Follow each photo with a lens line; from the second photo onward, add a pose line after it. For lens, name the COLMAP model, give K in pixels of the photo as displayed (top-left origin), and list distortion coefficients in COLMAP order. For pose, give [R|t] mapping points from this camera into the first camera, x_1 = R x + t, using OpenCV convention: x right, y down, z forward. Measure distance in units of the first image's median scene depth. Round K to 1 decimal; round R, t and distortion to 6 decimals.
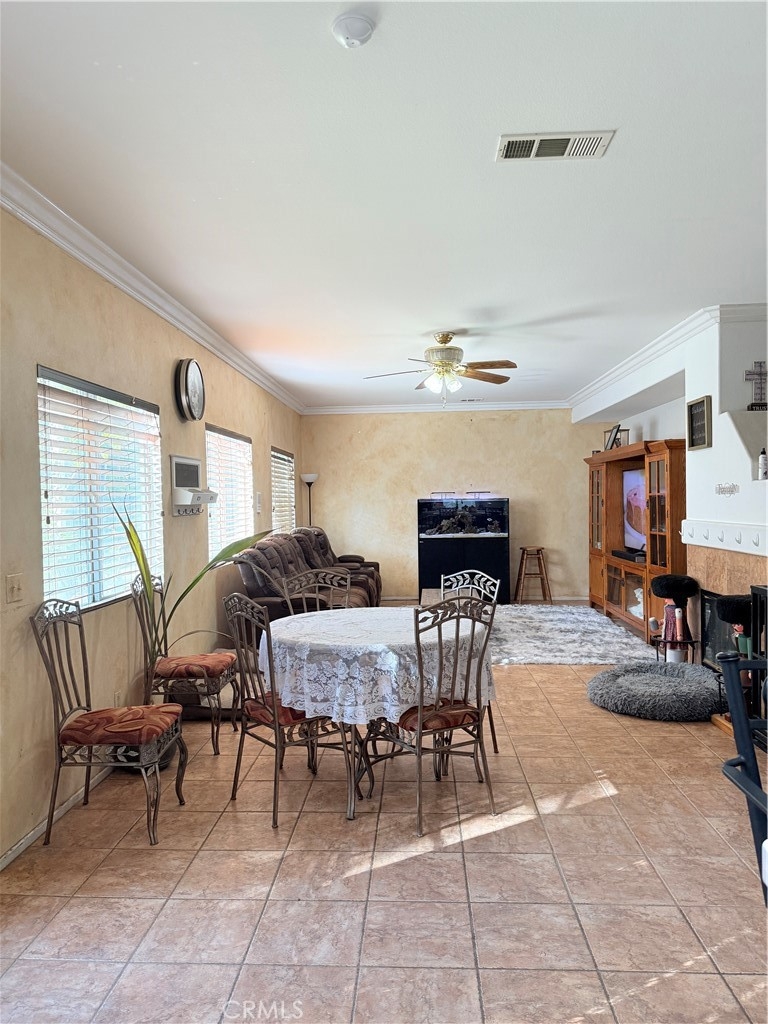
lens RADIAL K [[735.1, 0, 378.1], [0, 735.1, 512.5], [0, 0, 1]] dist [0.056580, -0.072428]
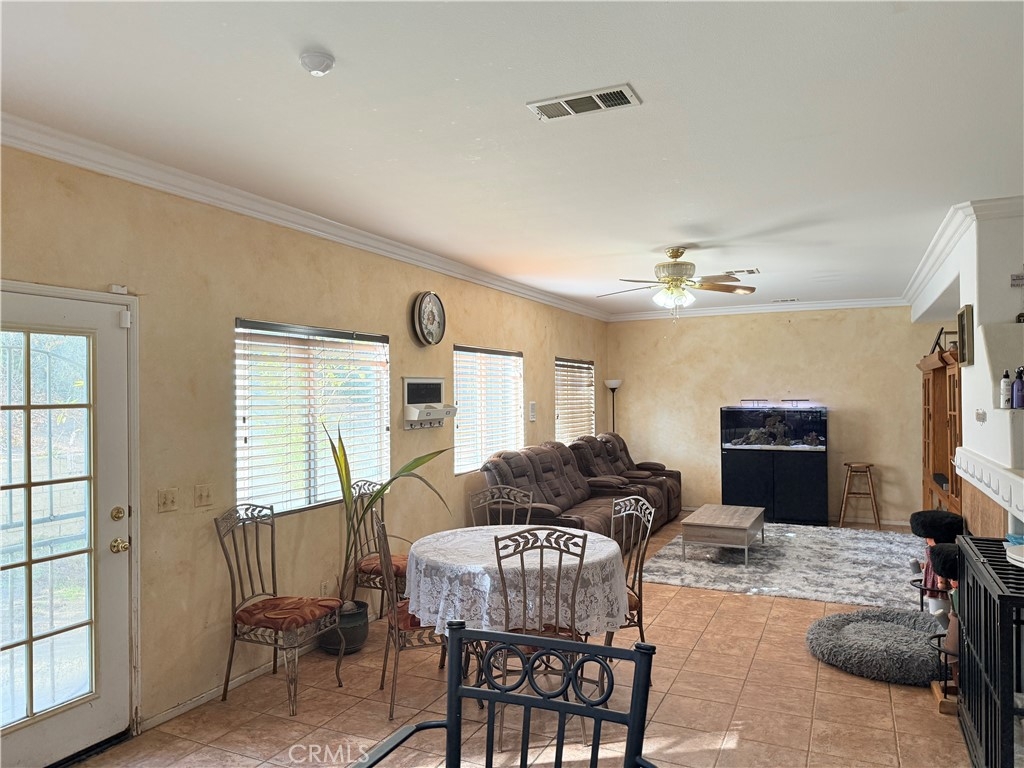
lens RADIAL K [[735.1, 0, 483.1], [0, 735.1, 382.8], [0, 0, 1]] dist [0.056580, -0.072428]
pose [[0.923408, 0.001563, -0.383816, 0.273270], [-0.012957, 0.999549, -0.027103, -0.039392], [0.383601, 0.030000, 0.923012, -0.005233]]
